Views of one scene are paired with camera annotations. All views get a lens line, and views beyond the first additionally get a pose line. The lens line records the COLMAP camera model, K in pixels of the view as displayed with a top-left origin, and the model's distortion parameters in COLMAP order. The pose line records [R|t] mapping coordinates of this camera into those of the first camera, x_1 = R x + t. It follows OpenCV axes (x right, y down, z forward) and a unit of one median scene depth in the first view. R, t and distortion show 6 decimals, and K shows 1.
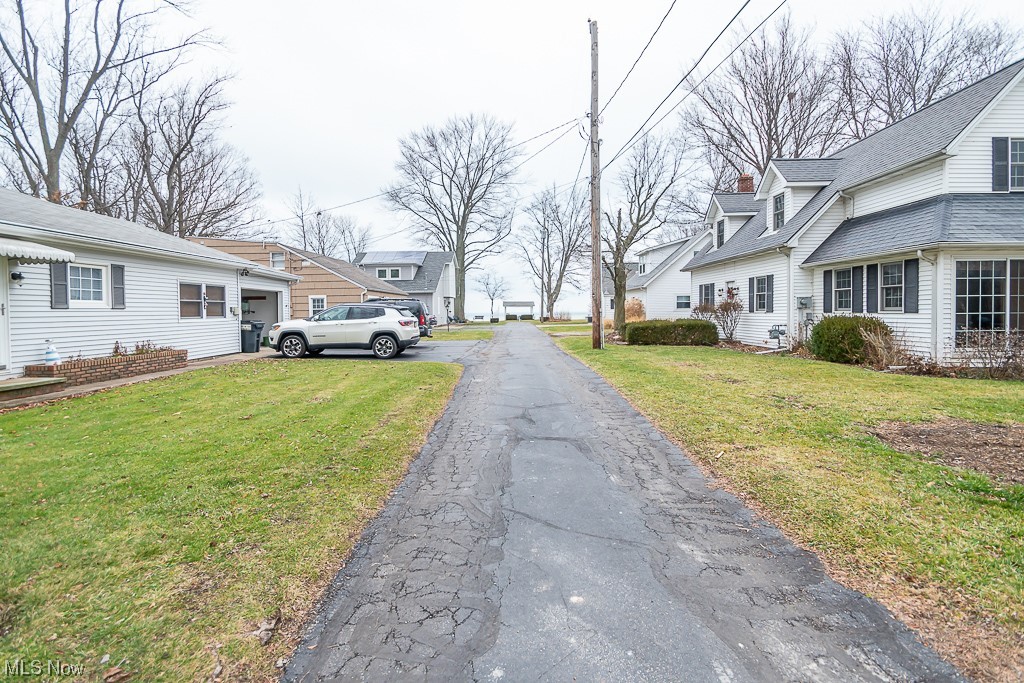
lens RADIAL K [[449.7, 0, 509.0], [0, 449.7, 322.2], [0, 0, 1]] dist [0.026604, -0.016090]
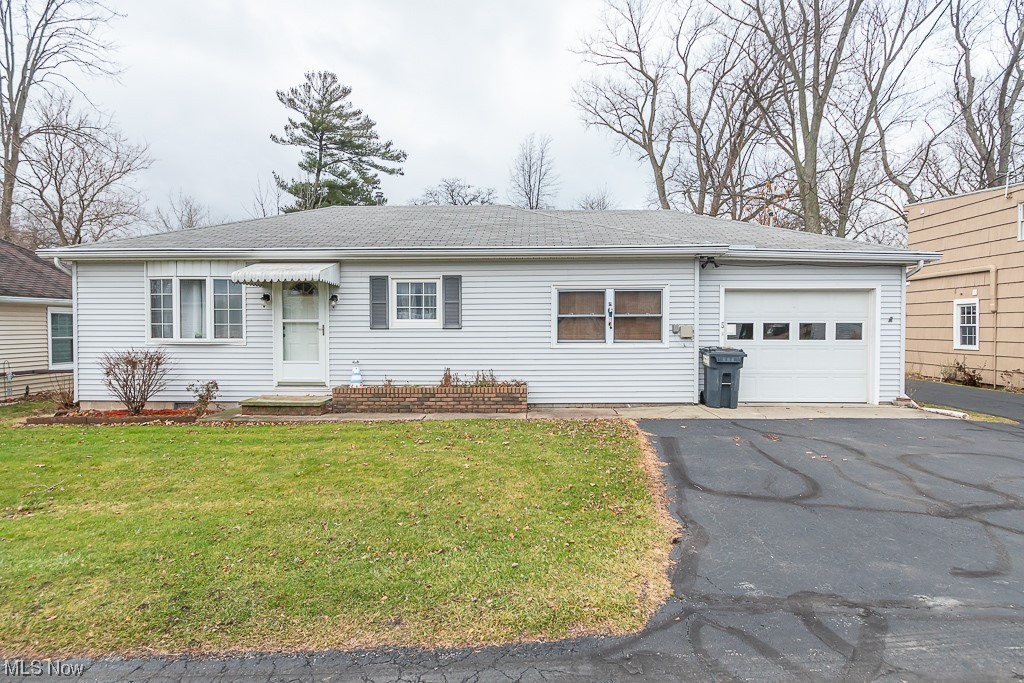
lens RADIAL K [[585.1, 0, 512.0], [0, 585.1, 341.5], [0, 0, 1]] dist [-0.002151, 0.000000]
pose [[-0.009075, 0.022828, -0.999698, 0.164081], [-0.023146, 0.999467, 0.023033, -0.027433], [0.999691, 0.023349, -0.008542, 0.916414]]
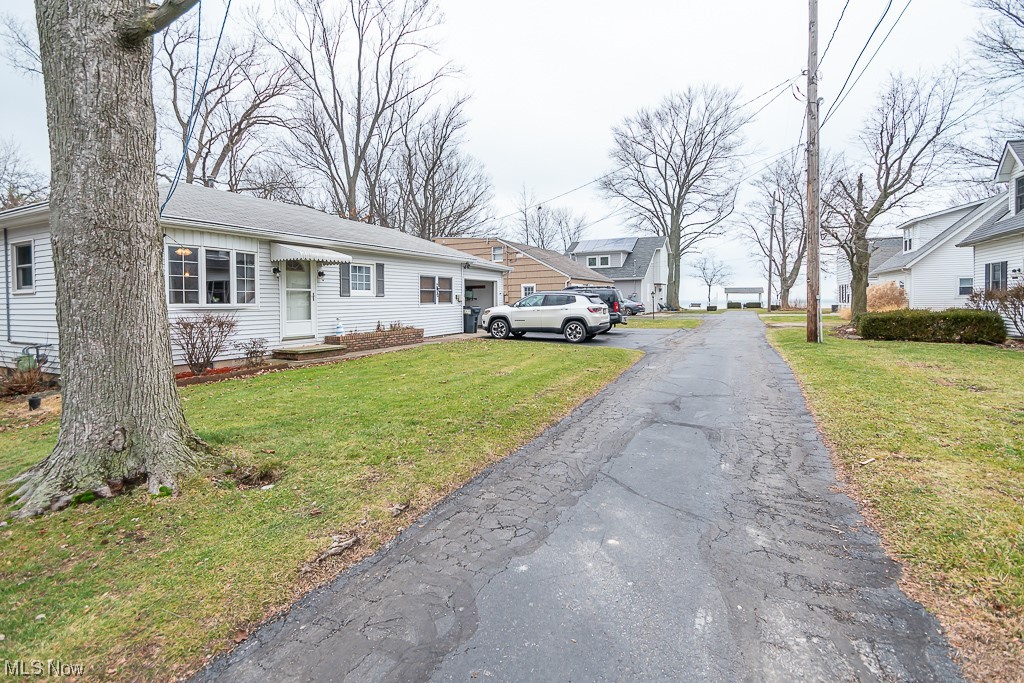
lens RADIAL K [[456.8, 0, 525.9], [0, 456.8, 312.6], [0, 0, 1]] dist [0.026264, -0.016670]
pose [[0.907348, 0.014416, -0.420133, 0.077622], [-0.011517, 0.999889, 0.009435, 0.000436], [0.420223, -0.003722, 0.907413, -0.032853]]
